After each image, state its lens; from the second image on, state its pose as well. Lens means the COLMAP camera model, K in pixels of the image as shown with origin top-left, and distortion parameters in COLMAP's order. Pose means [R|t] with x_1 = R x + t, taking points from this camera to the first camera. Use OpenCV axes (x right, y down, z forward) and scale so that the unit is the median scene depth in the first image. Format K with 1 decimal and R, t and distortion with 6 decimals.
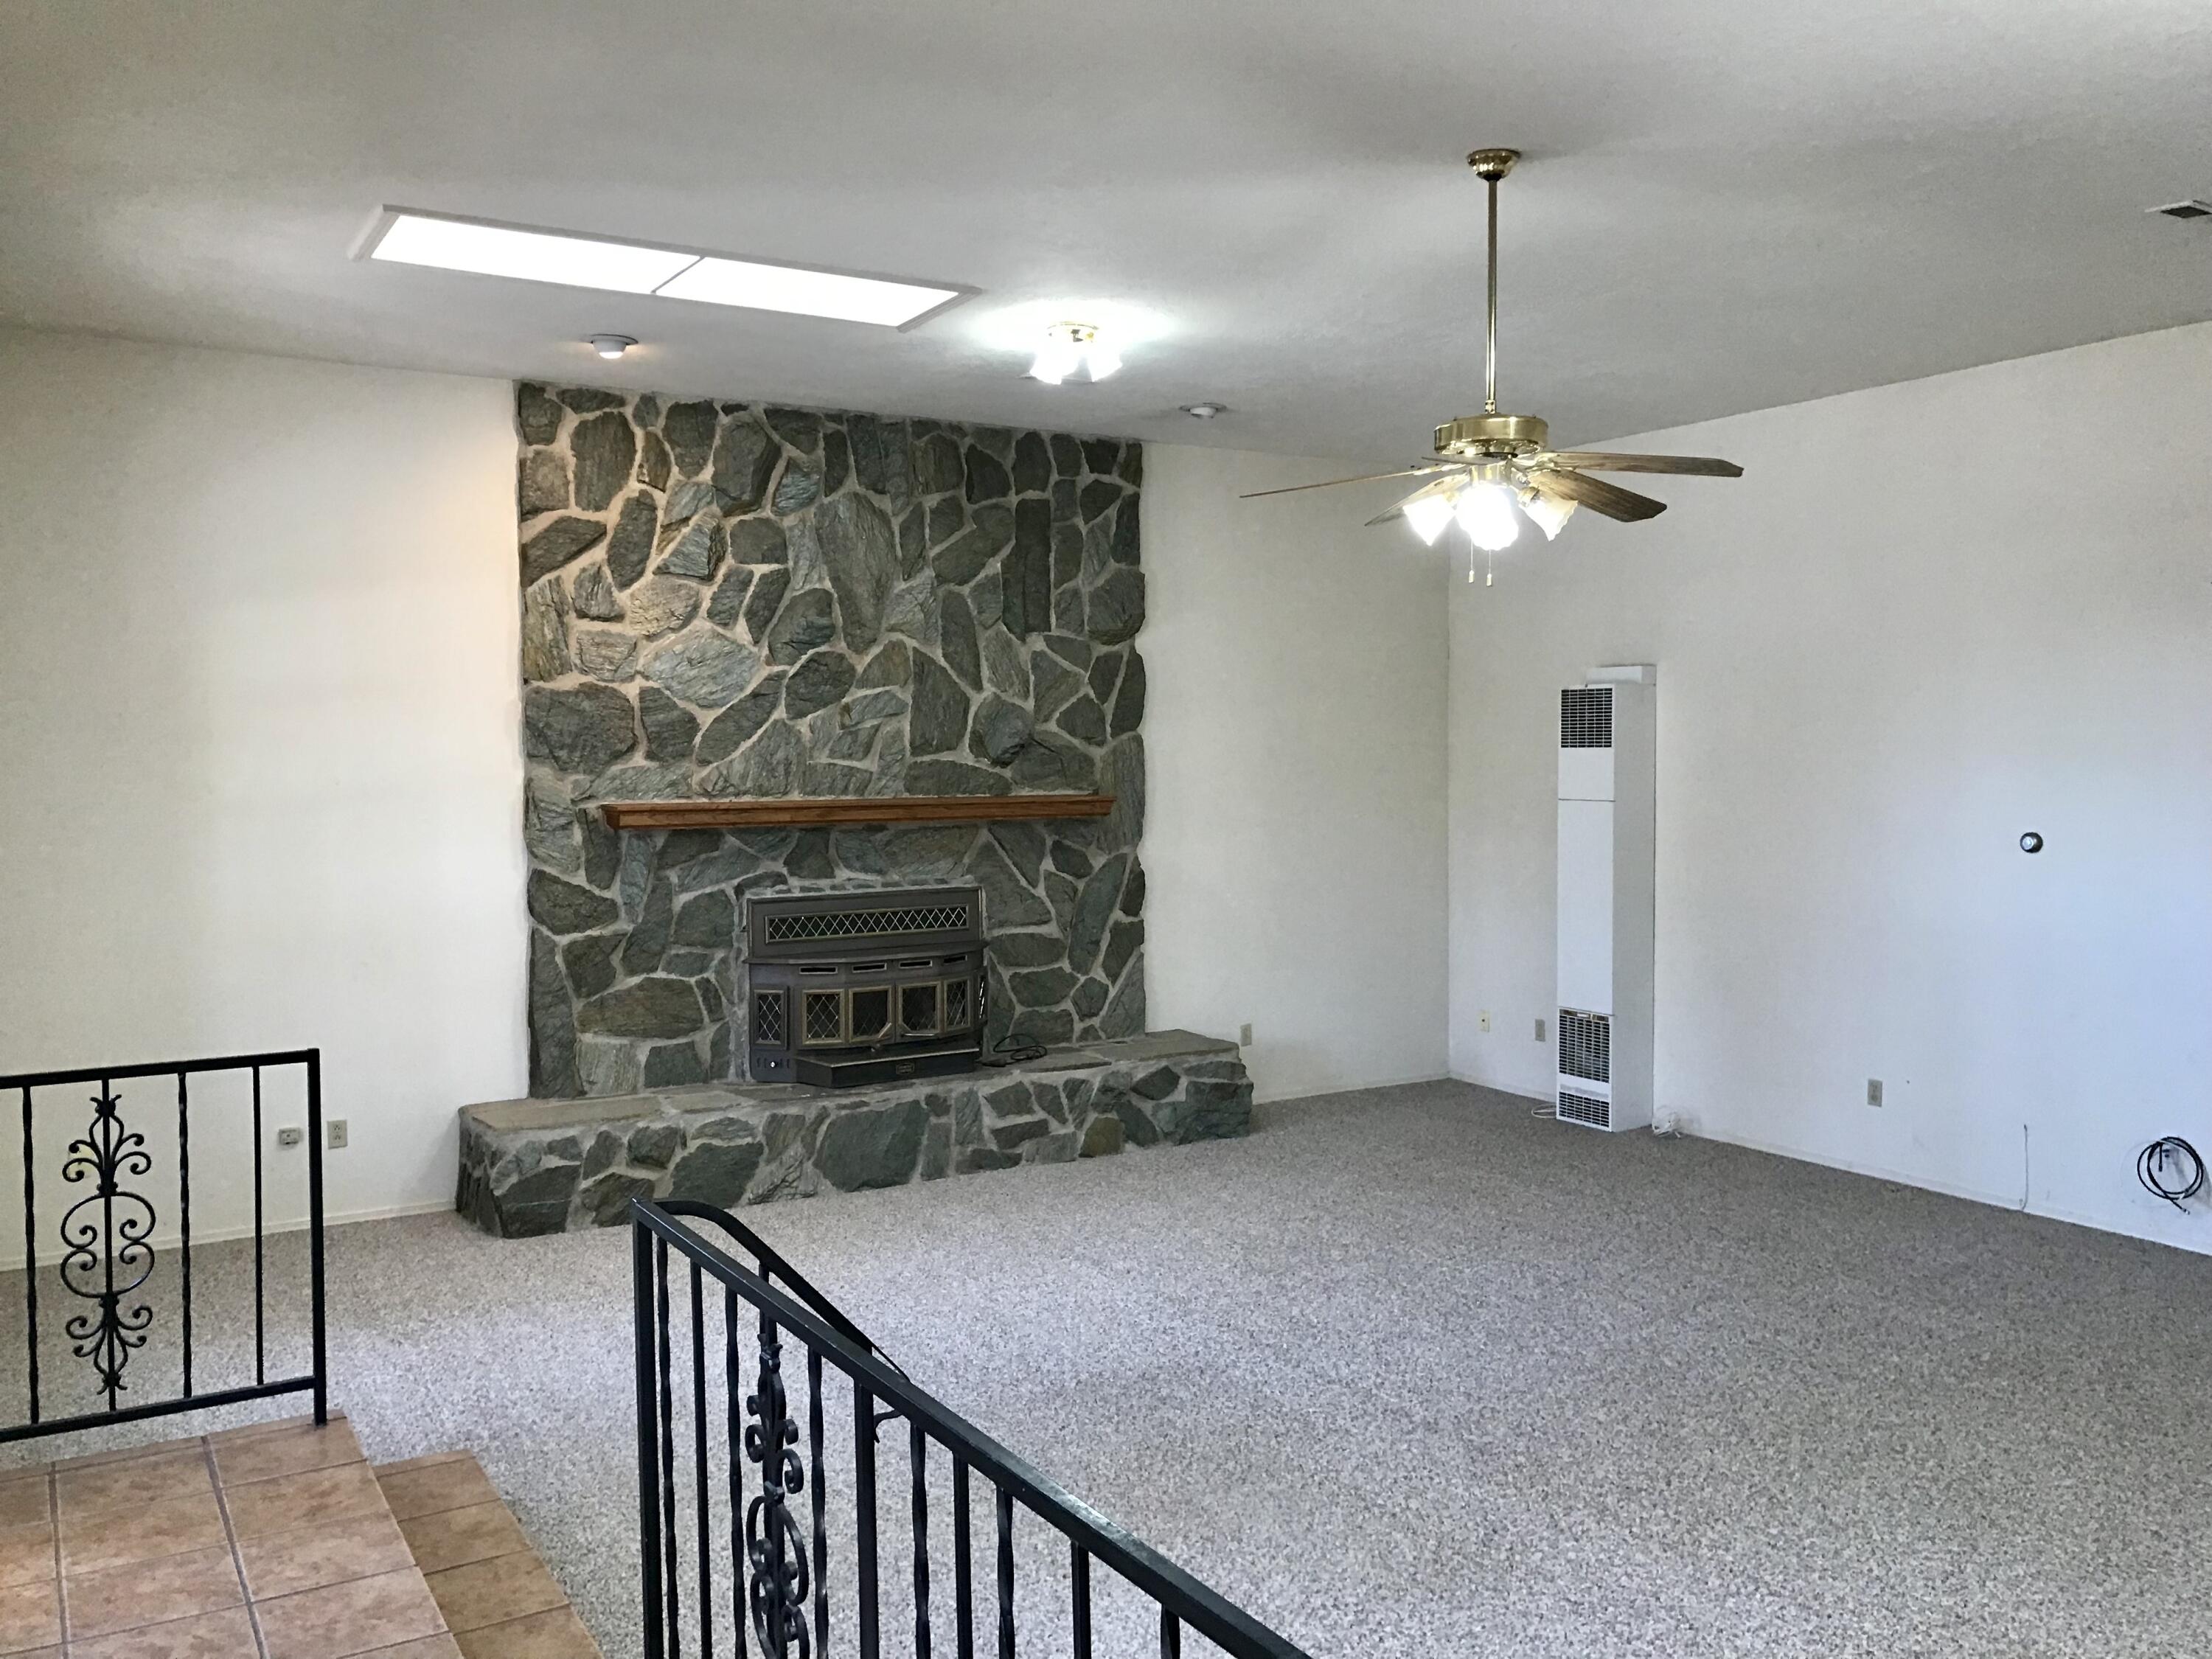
lens RADIAL K [[1820.3, 0, 1139.3], [0, 1820.3, 811.1], [0, 0, 1]] dist [0.032731, -0.030689]
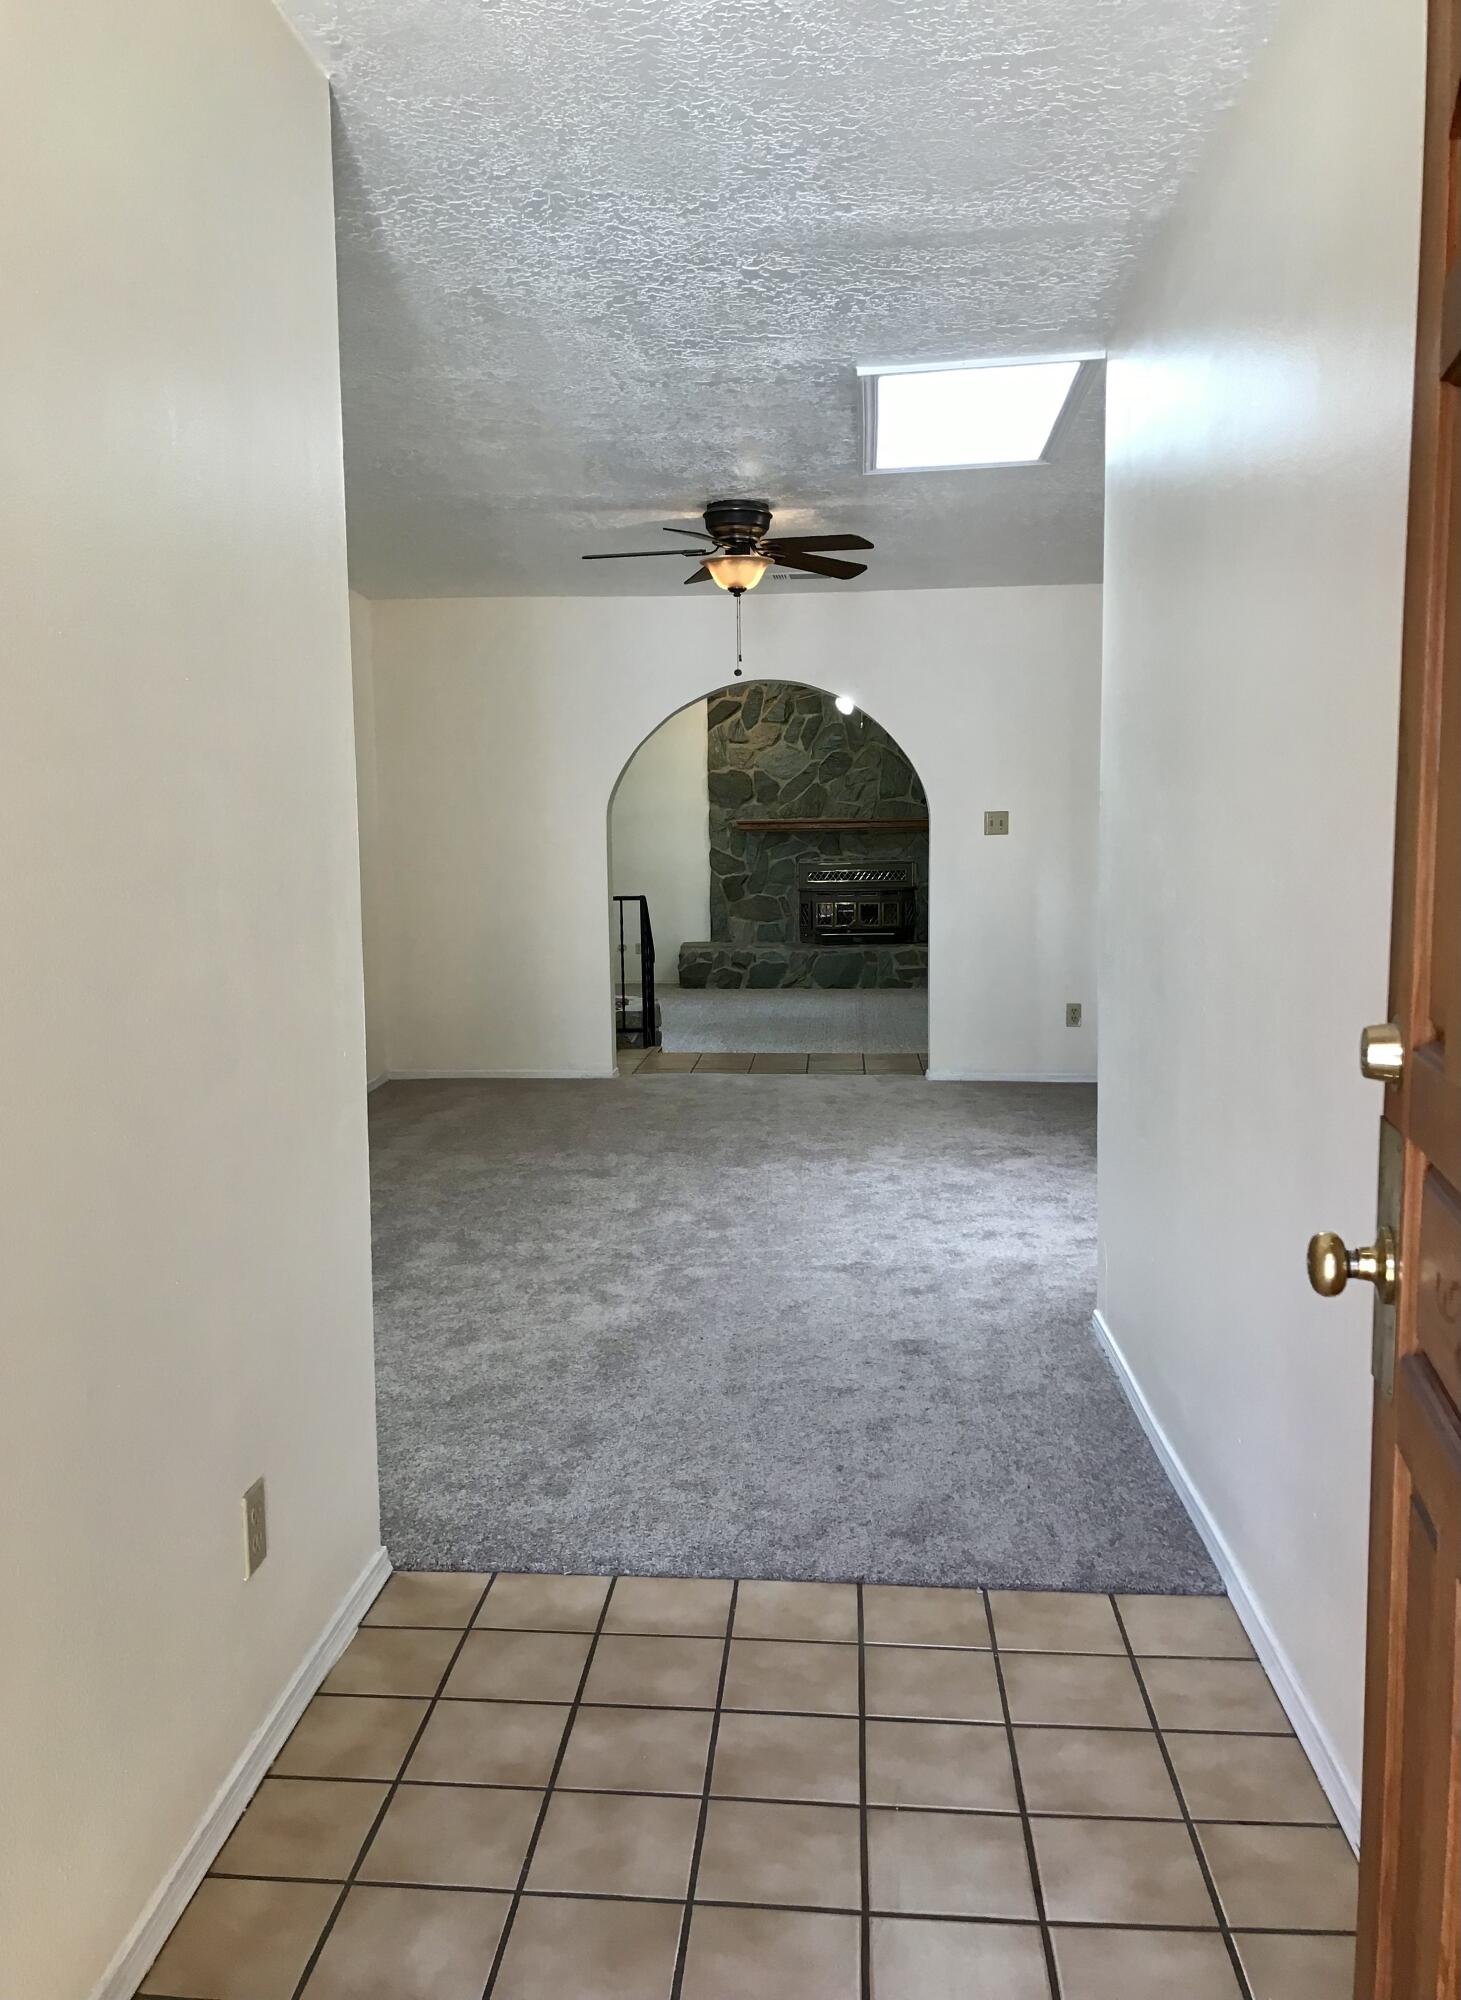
lens RADIAL K [[1677.5, 0, 710.0], [0, 1677.5, 1010.3], [0, 0, 1]] dist [0.086270, 0.000298]
pose [[0.796652, 0.054464, -0.601980, 0.970628], [-0.013774, 0.997309, 0.072003, 0.082088], [0.604281, -0.049070, 0.795258, -0.751396]]
